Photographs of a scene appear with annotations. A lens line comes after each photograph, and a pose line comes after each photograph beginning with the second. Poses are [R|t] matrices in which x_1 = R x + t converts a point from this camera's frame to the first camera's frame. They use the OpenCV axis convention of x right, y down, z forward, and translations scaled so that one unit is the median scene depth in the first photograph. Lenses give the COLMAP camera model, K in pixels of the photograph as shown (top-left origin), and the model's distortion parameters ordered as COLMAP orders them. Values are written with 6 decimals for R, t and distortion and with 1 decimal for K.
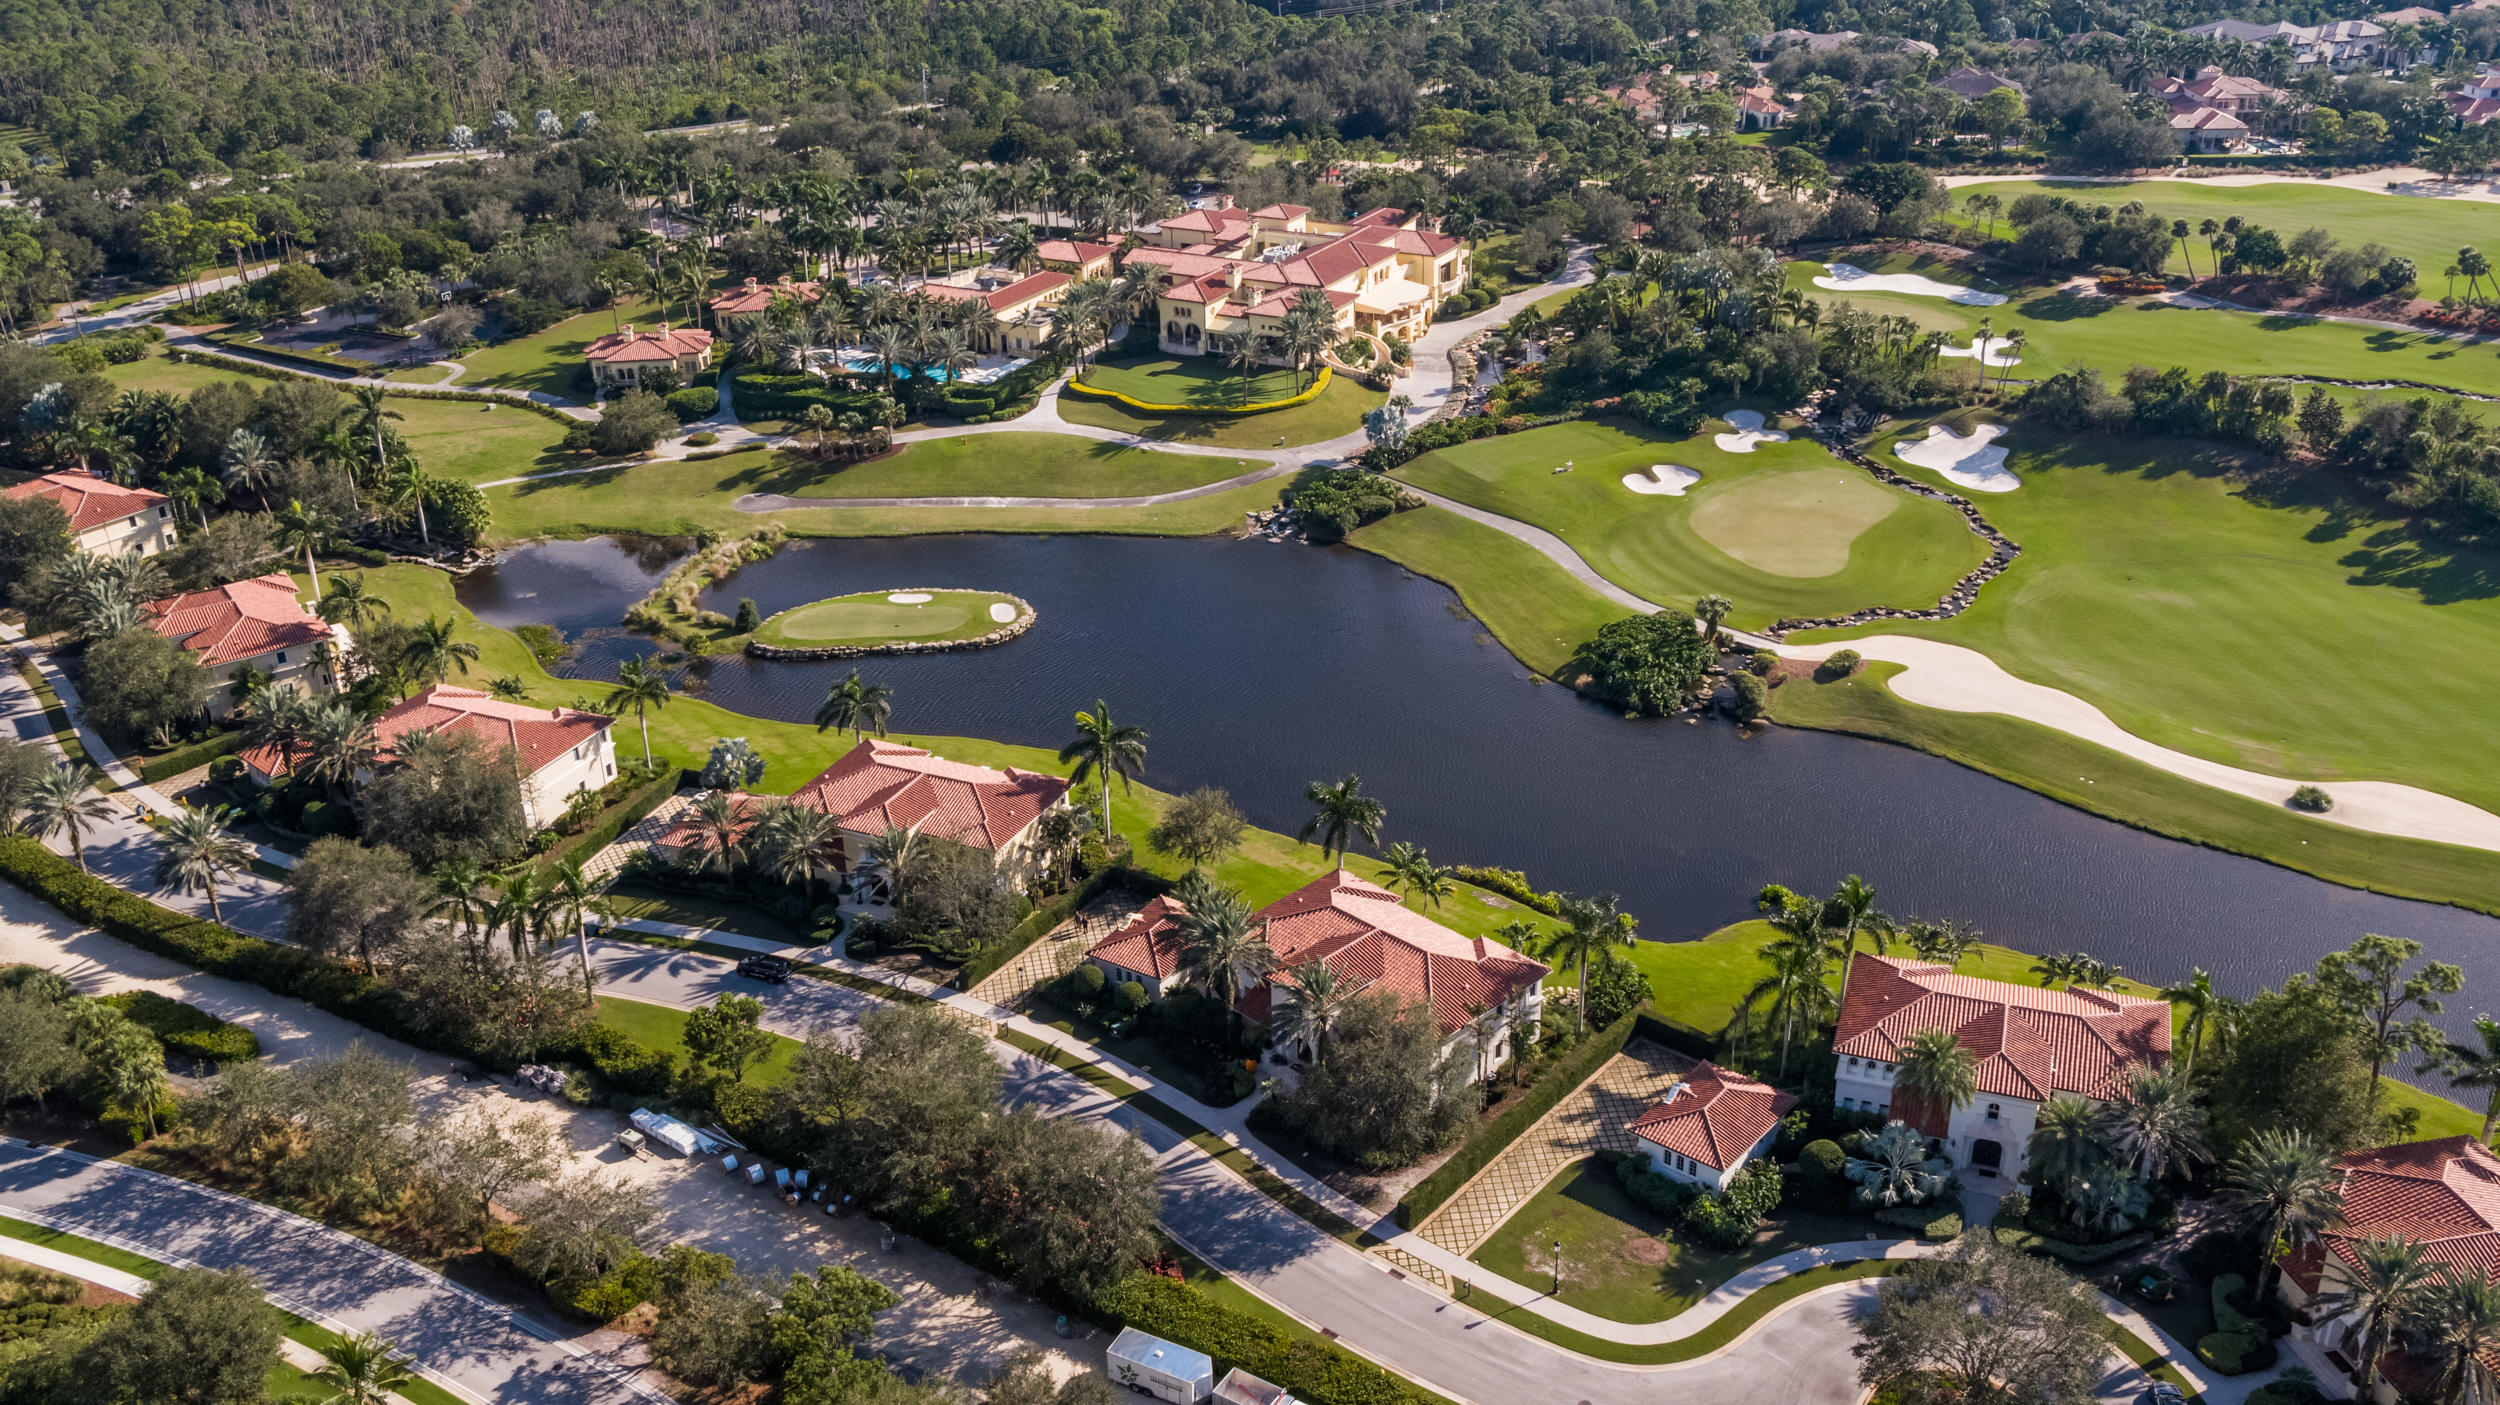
lens RADIAL K [[2090.4, 0, 1250.0], [0, 2090.4, 702.5], [0, 0, 1]] dist [-0.000371, 0.001813]
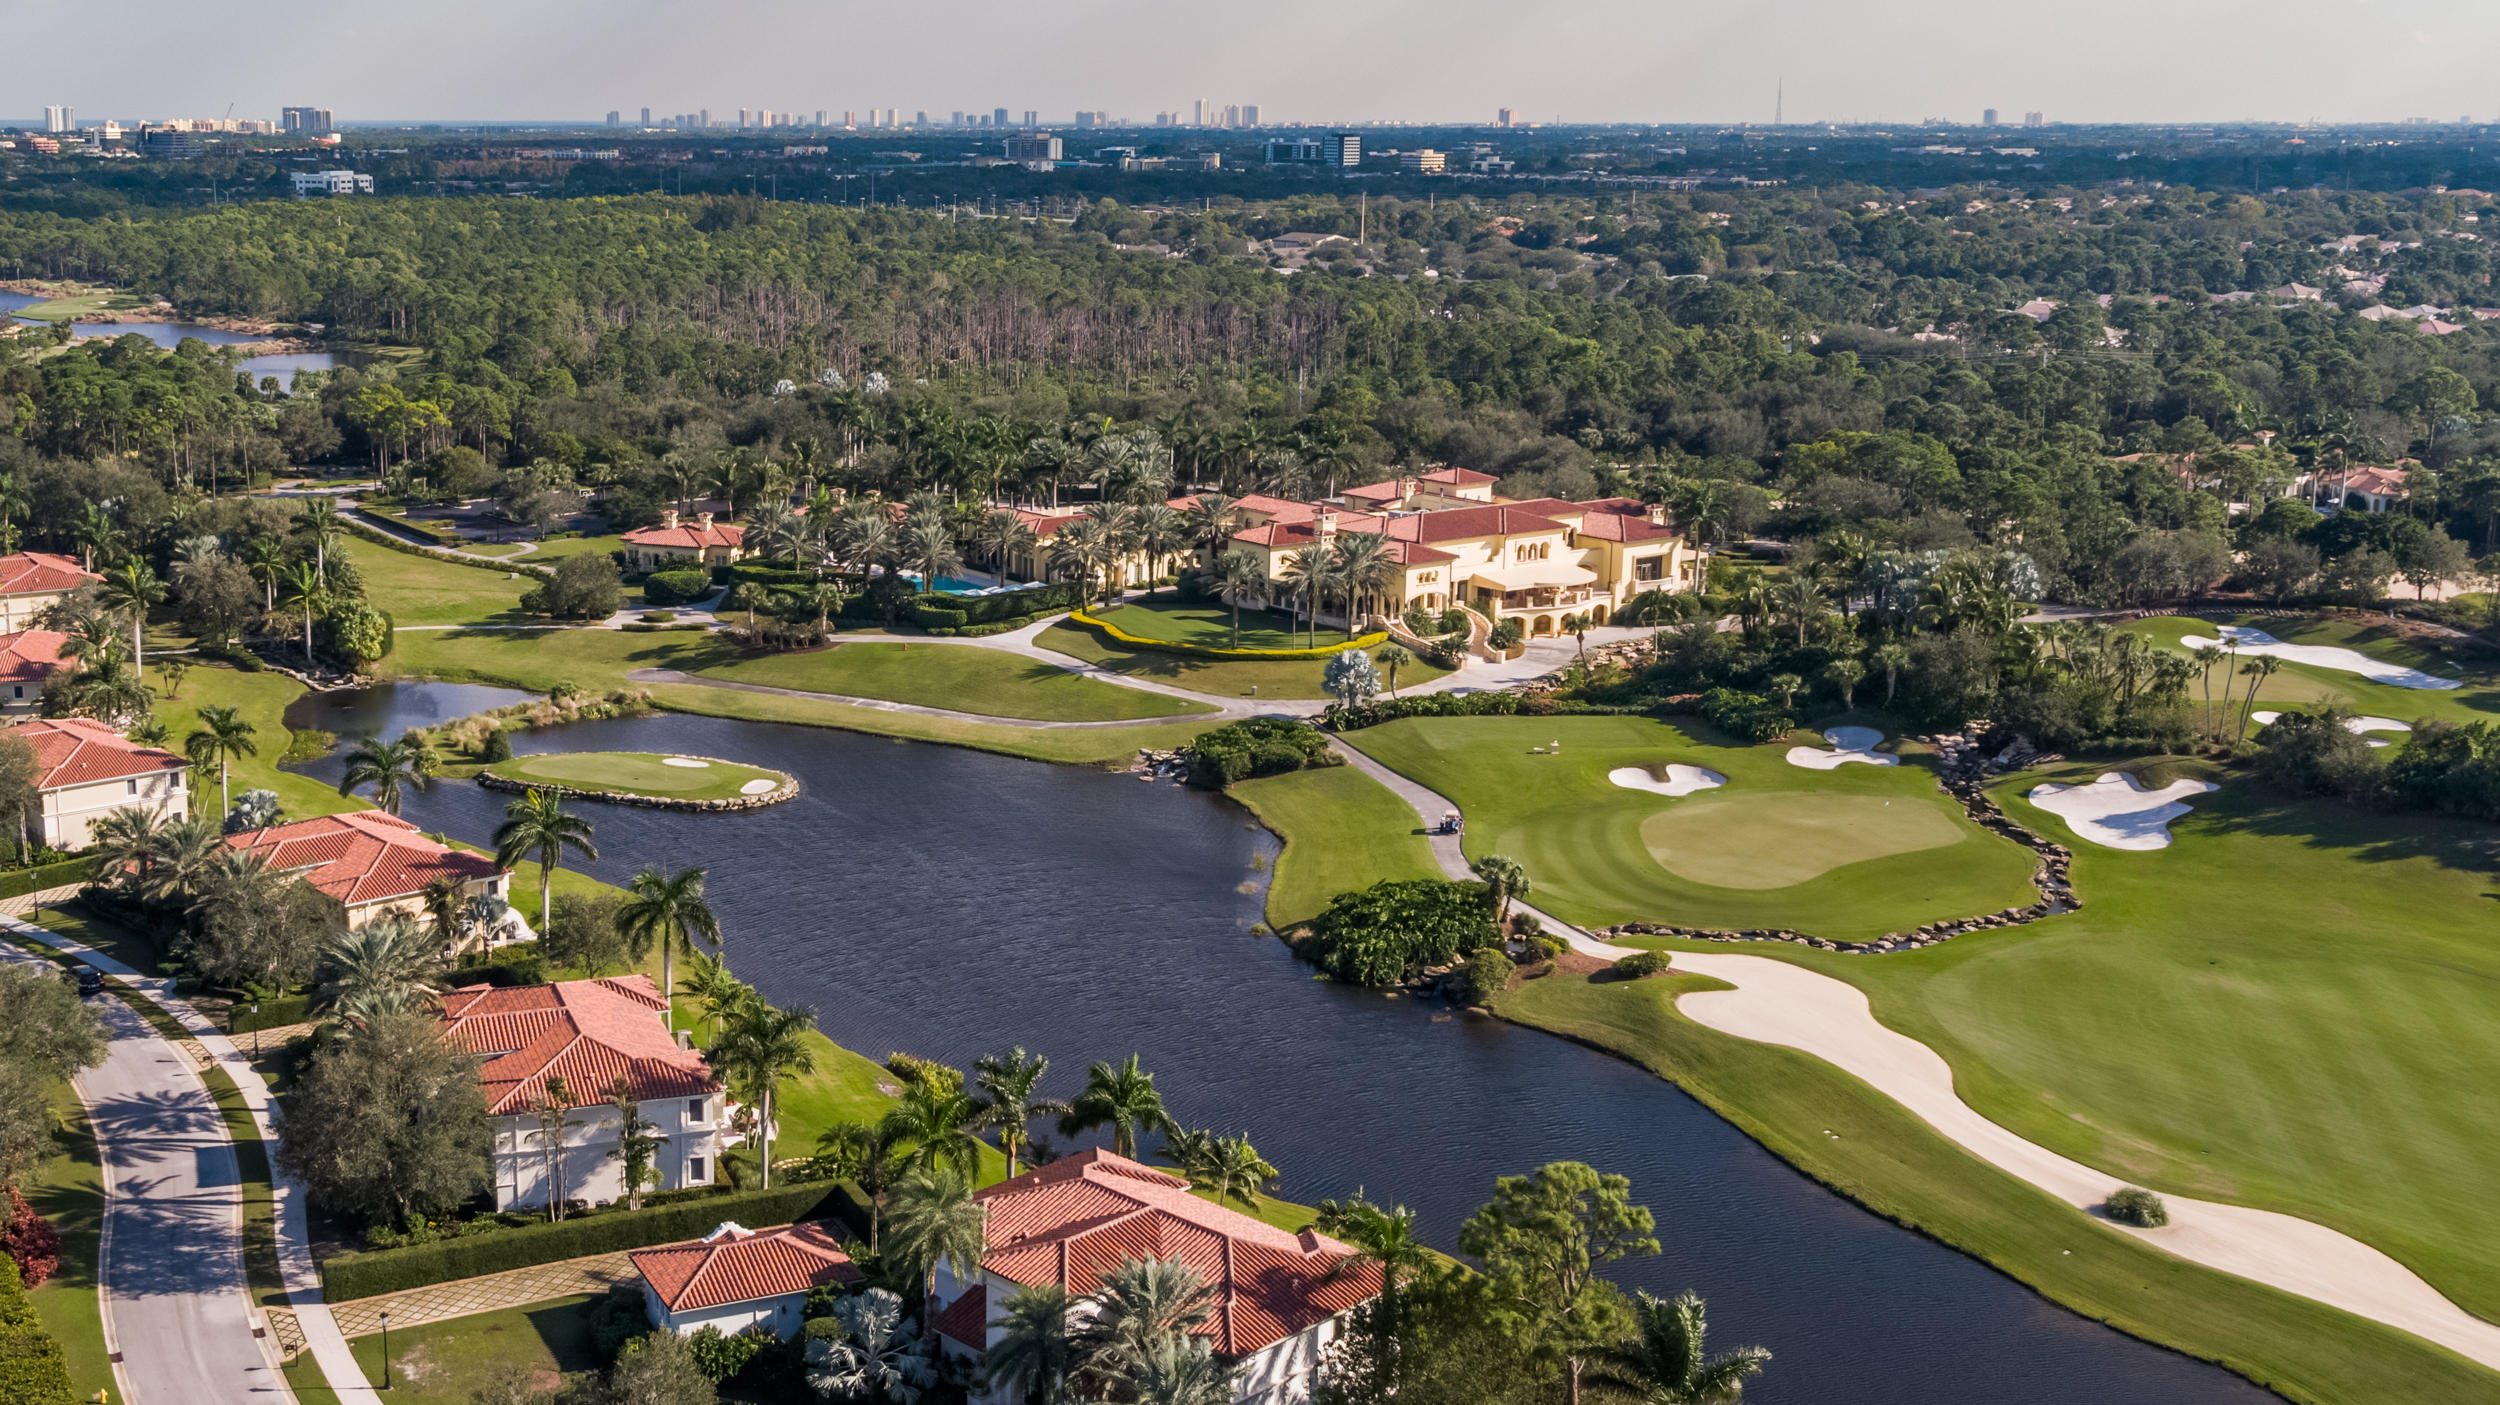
lens RADIAL K [[2593.2, 0, 990.9], [0, 2593.2, 703.1], [0, 0, 1]] dist [0.002459, -0.008723]
pose [[0.898833, 0.122911, -0.420705, 0.371231], [-0.214372, 0.960510, -0.177386, 0.083116], [0.382289, 0.249627, 0.889686, 0.087526]]
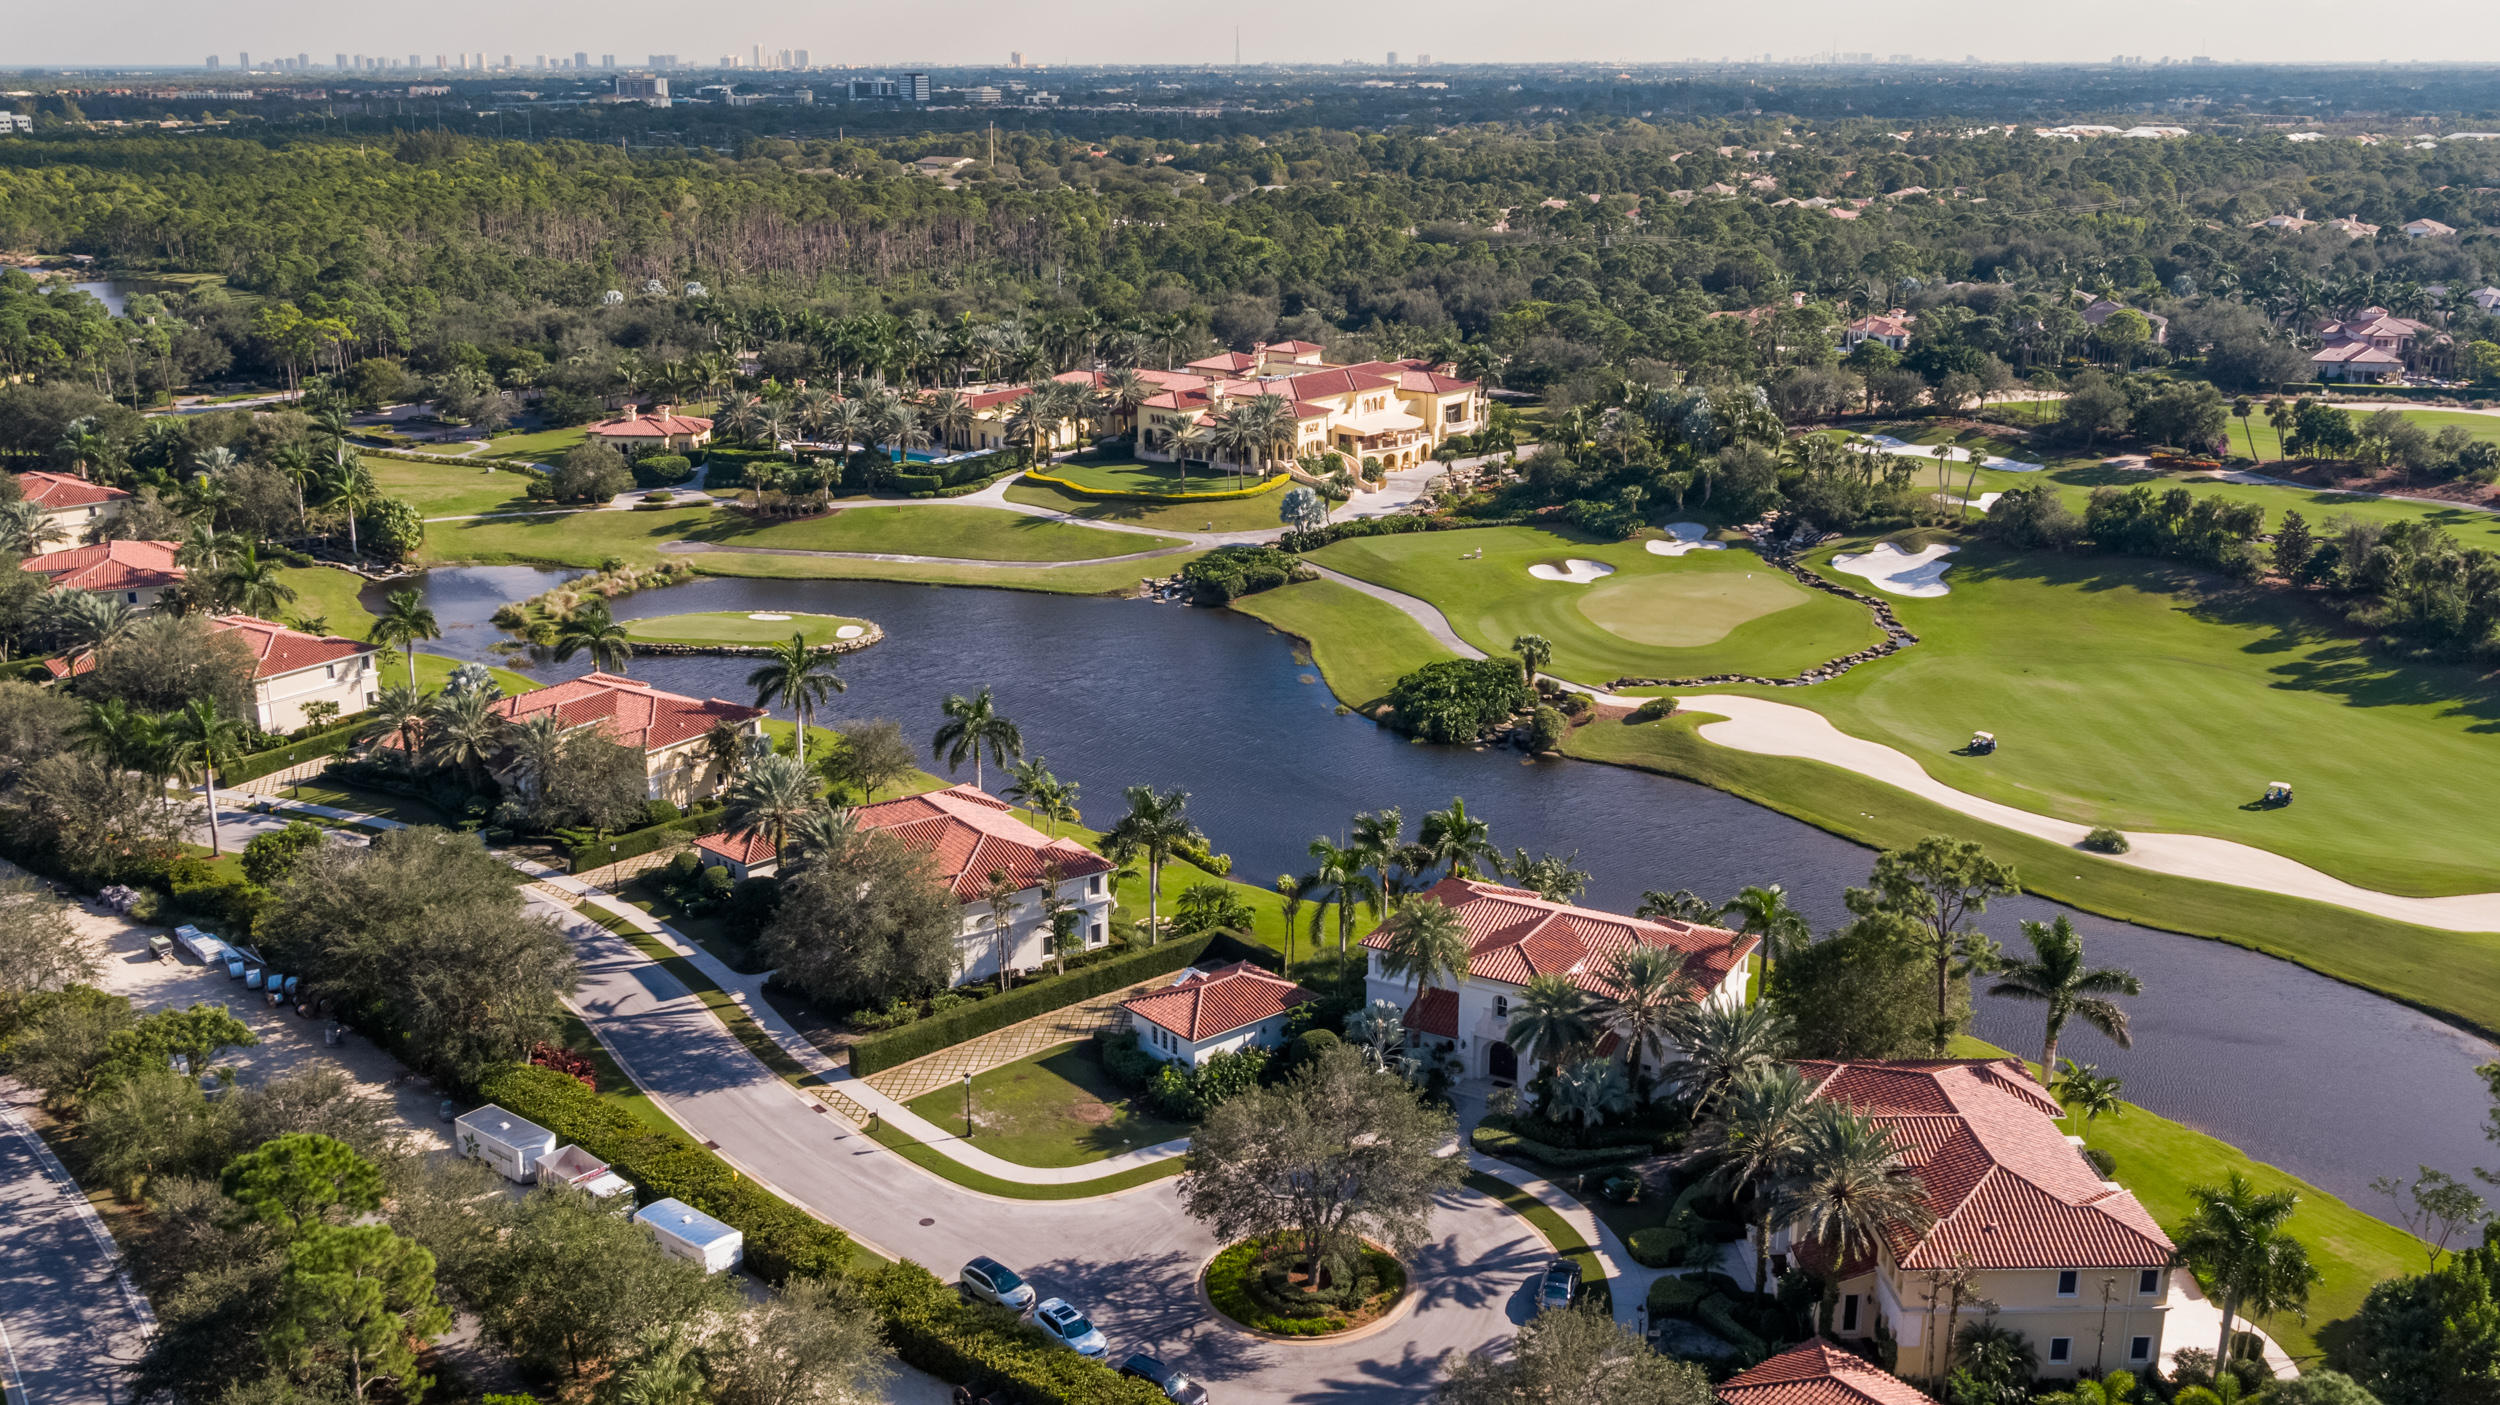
lens RADIAL K [[2136.0, 0, 1250.0], [0, 2136.0, 702.5], [0, 0, 1]] dist [0.002456, -0.002580]
pose [[0.987008, 0.069341, -0.144935, 0.201267], [-0.091572, 0.984000, -0.152833, 0.117291], [0.132018, 0.164119, 0.977566, 0.036736]]
